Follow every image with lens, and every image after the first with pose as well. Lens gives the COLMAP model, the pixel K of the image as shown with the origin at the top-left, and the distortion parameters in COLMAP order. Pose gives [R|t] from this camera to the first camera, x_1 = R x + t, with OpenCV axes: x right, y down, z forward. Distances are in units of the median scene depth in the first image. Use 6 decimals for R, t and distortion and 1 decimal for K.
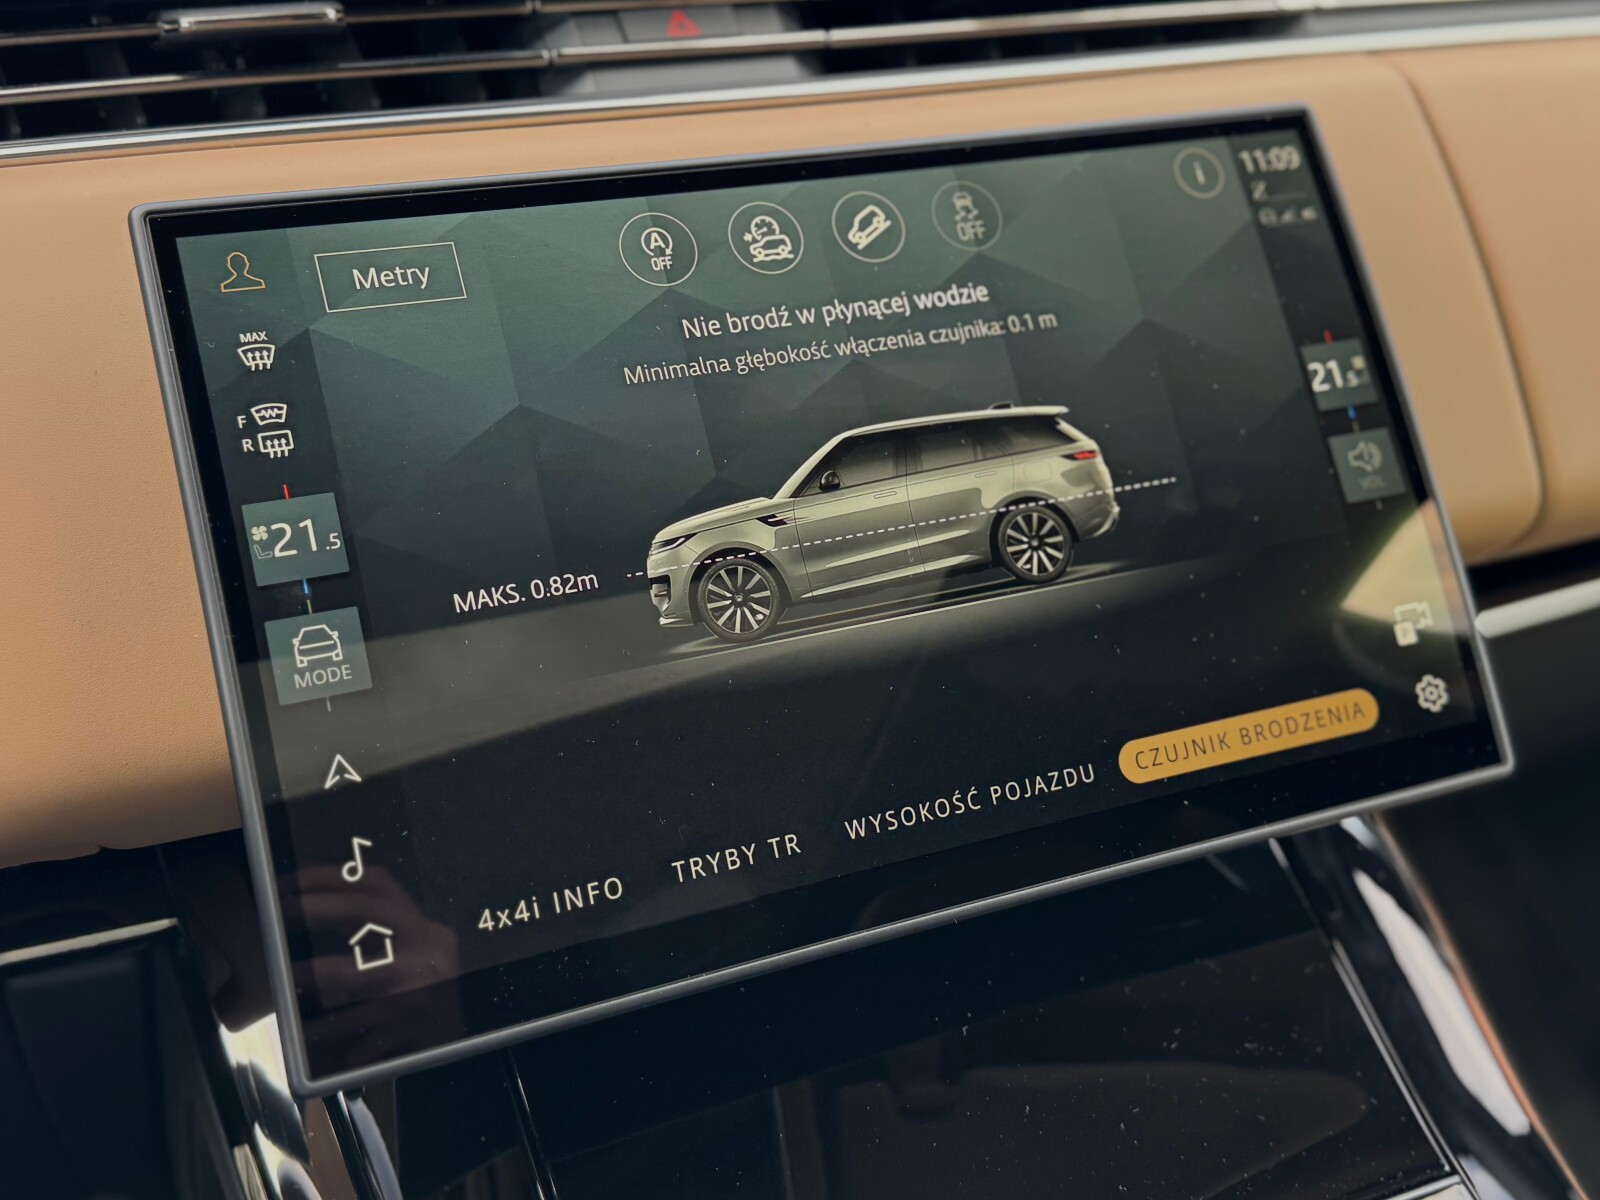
lens RADIAL K [[1856.0, 0, 802.3], [0, 1856.0, 522.7], [0, 0, 1]] dist [0.072838, 0.000000]
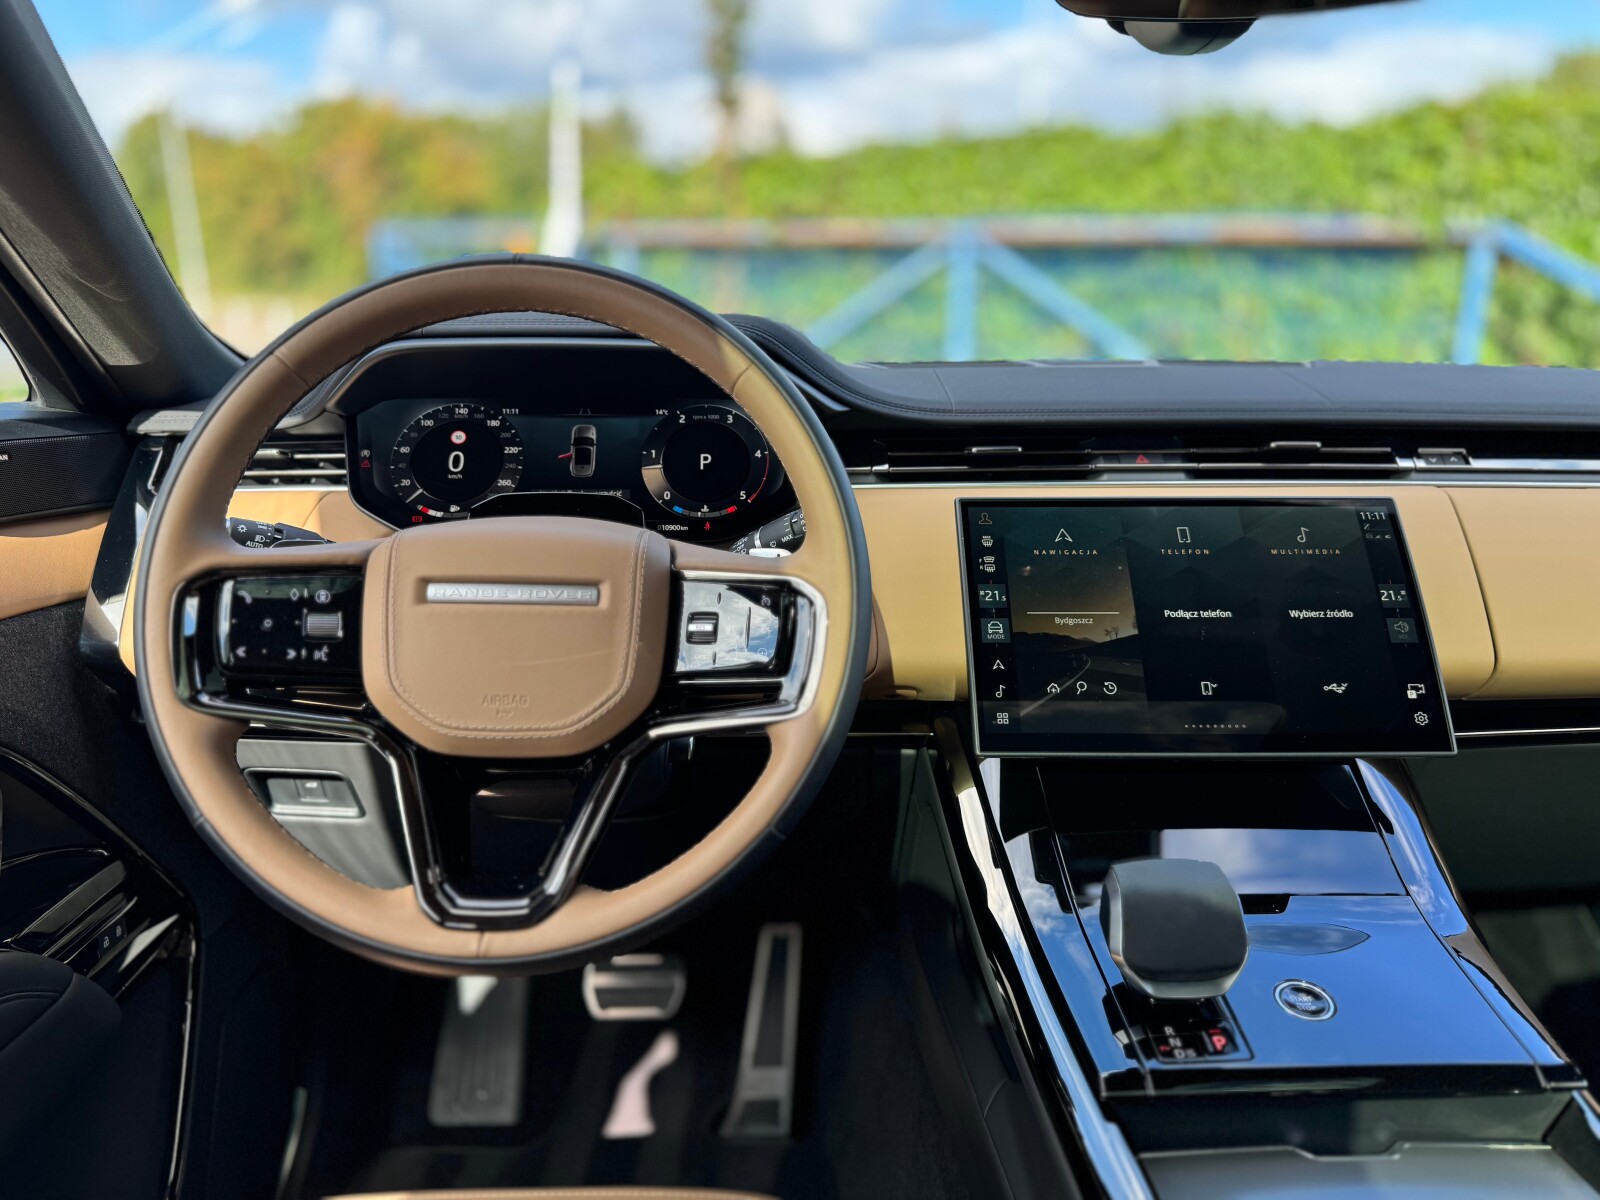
lens RADIAL K [[1133.7, 0, 770.2], [0, 1133.7, 606.4], [0, 0, 1]] dist [0.027997, -0.035816]
pose [[0.915508, 0.086996, -0.392782, 0.119212], [-0.160830, 0.974070, -0.159125, 0.323404], [0.368753, 0.208852, 0.905760, -0.736061]]
